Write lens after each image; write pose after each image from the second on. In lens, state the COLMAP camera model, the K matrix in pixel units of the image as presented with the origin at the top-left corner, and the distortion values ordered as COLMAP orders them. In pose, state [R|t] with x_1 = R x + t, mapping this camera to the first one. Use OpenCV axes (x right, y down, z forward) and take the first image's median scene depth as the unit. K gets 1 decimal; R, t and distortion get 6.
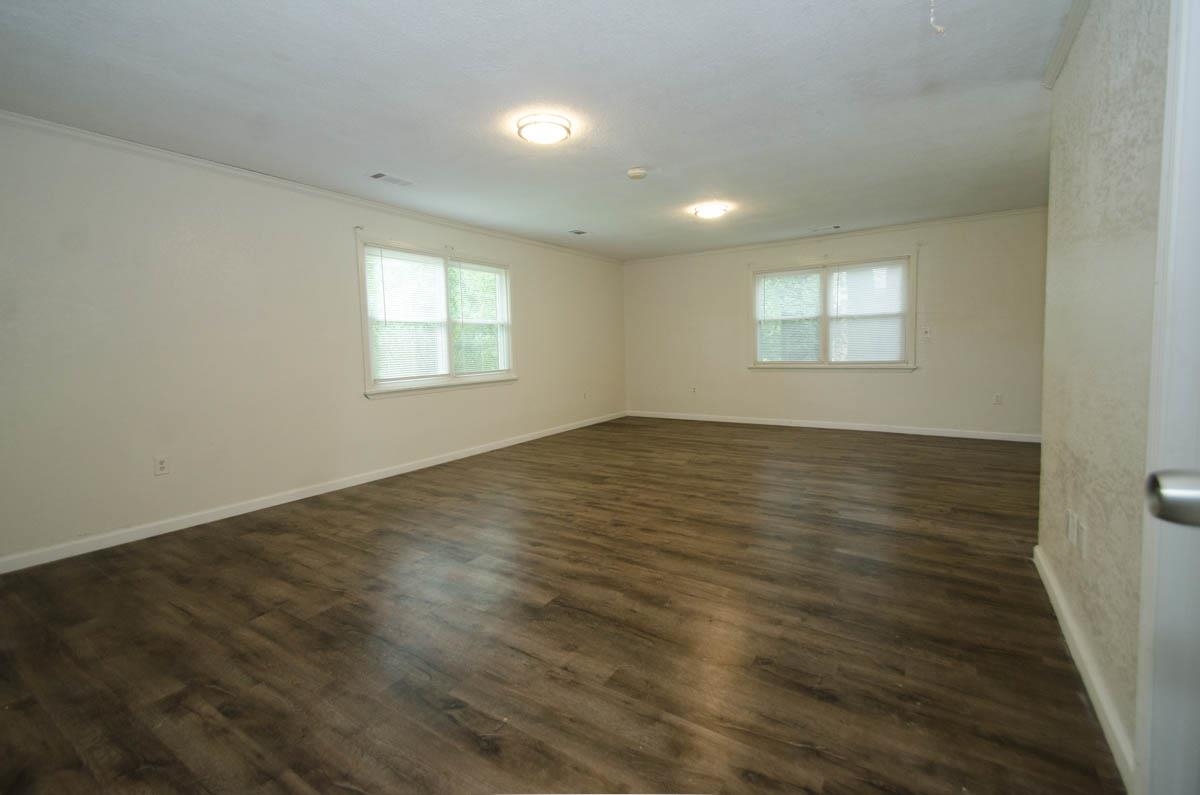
lens RADIAL K [[517.0, 0, 597.8], [0, 517.0, 381.4], [0, 0, 1]] dist [0.036621, -0.010251]
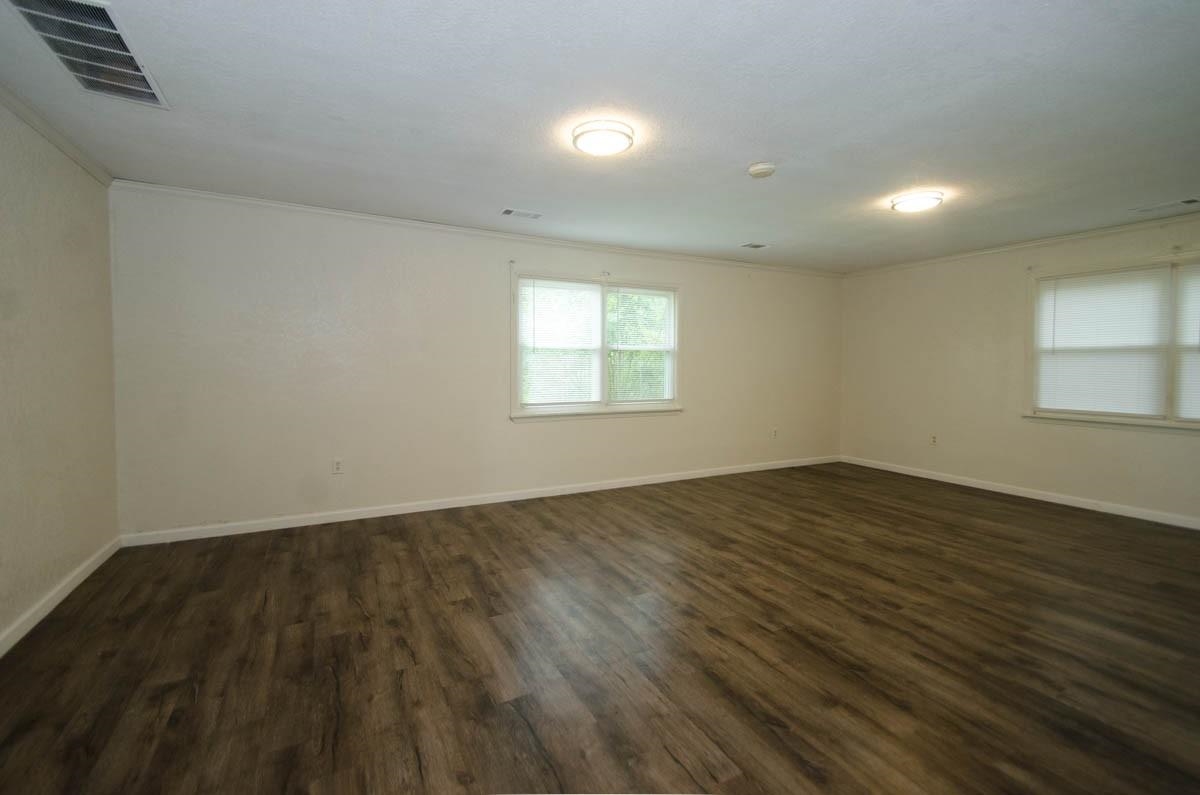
lens RADIAL K [[517.0, 0, 597.8], [0, 517.0, 381.4], [0, 0, 1]] dist [0.036621, -0.010251]
pose [[0.872412, 0.044754, -0.486718, 0.245431], [-0.061092, 0.997974, -0.017739, -0.045874], [0.484938, 0.045211, 0.873379, 0.187569]]
